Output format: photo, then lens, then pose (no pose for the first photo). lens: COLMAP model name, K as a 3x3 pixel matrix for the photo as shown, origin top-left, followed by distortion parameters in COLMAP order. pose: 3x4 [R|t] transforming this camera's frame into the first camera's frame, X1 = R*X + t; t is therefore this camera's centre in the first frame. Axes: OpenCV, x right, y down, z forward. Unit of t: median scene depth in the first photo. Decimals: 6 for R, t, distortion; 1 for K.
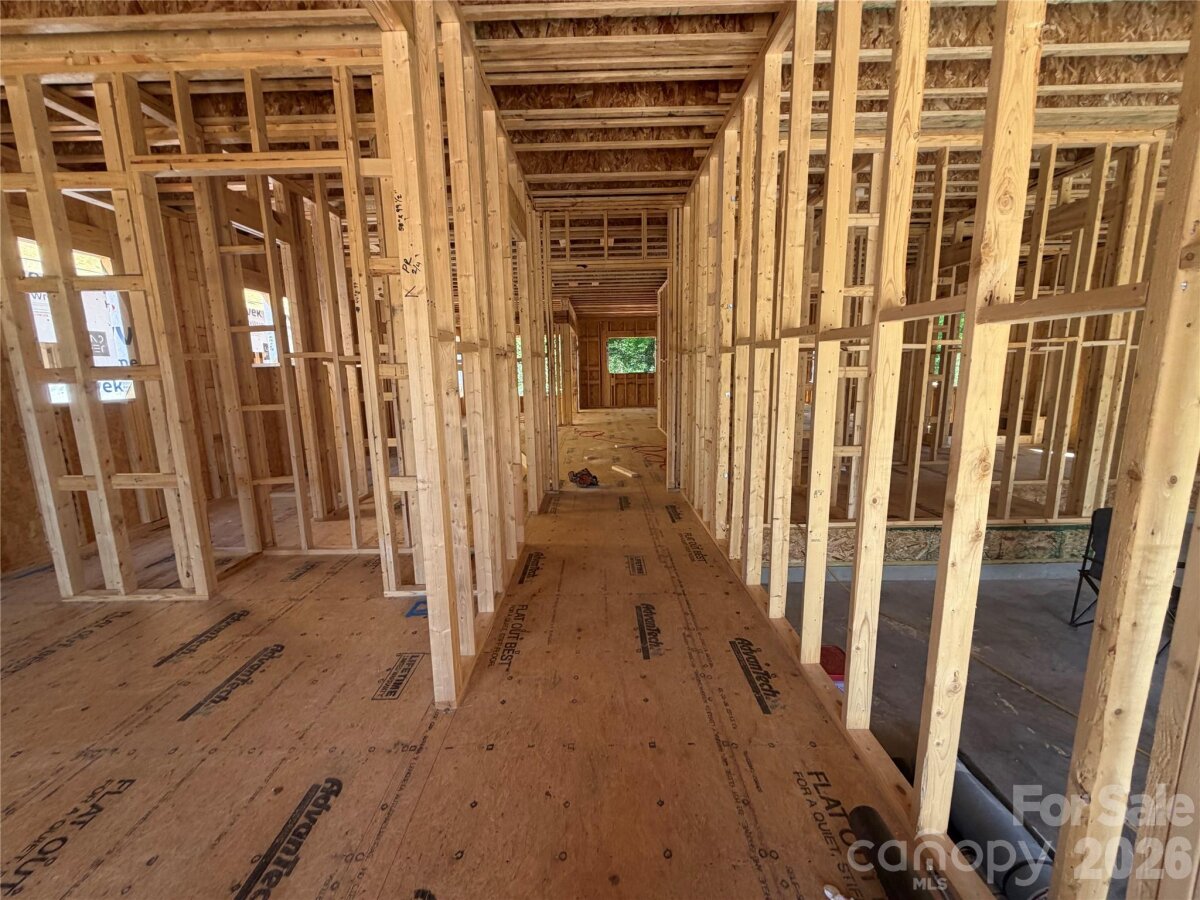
lens RADIAL K [[477.8, 0, 594.6], [0, 477.8, 448.8], [0, 0, 1]] dist [0.002270, 0.000148]
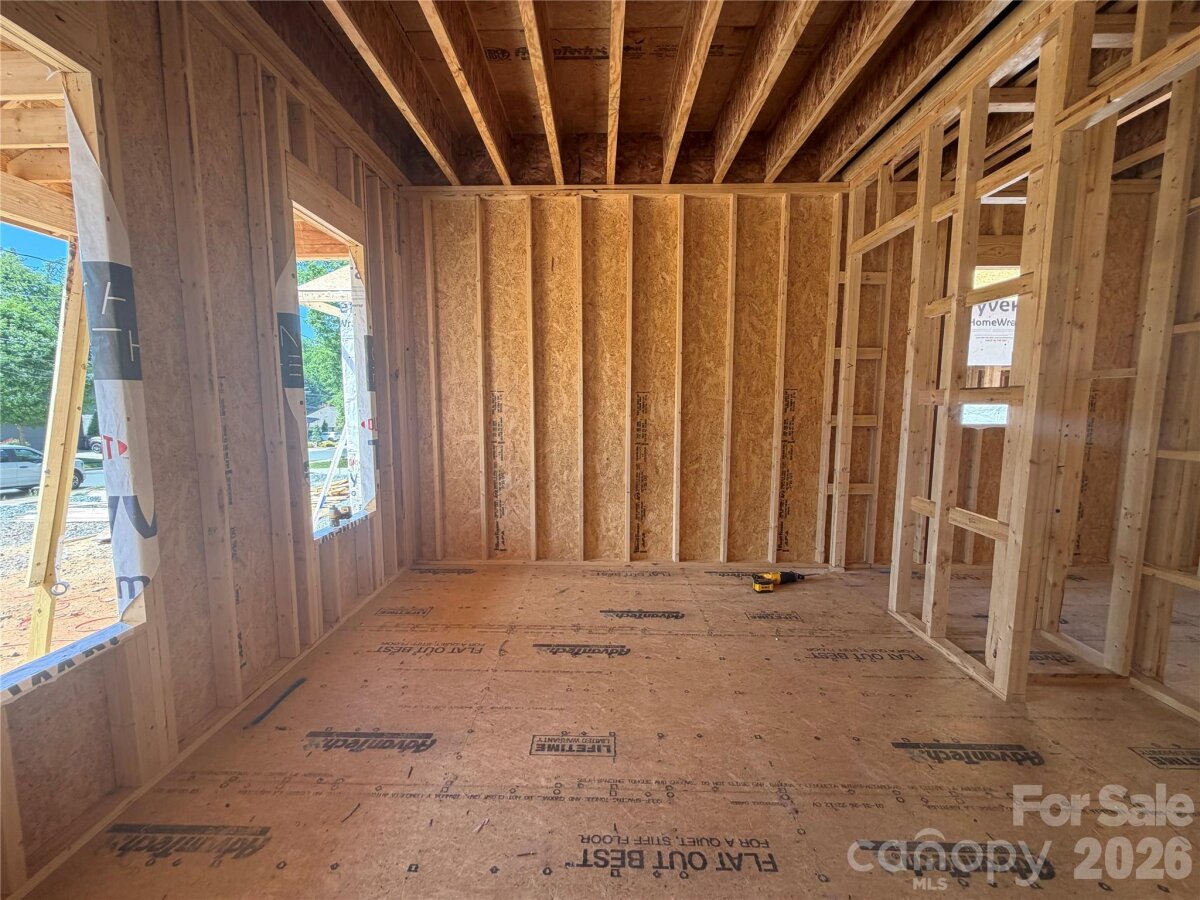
lens RADIAL K [[477.8, 0, 594.6], [0, 477.8, 448.8], [0, 0, 1]] dist [0.002270, 0.000148]
pose [[-0.012368, 0.122955, -0.992335, -0.113456], [-0.169486, 0.977793, 0.123265, -0.050079], [0.985455, 0.169712, 0.008746, 0.303741]]
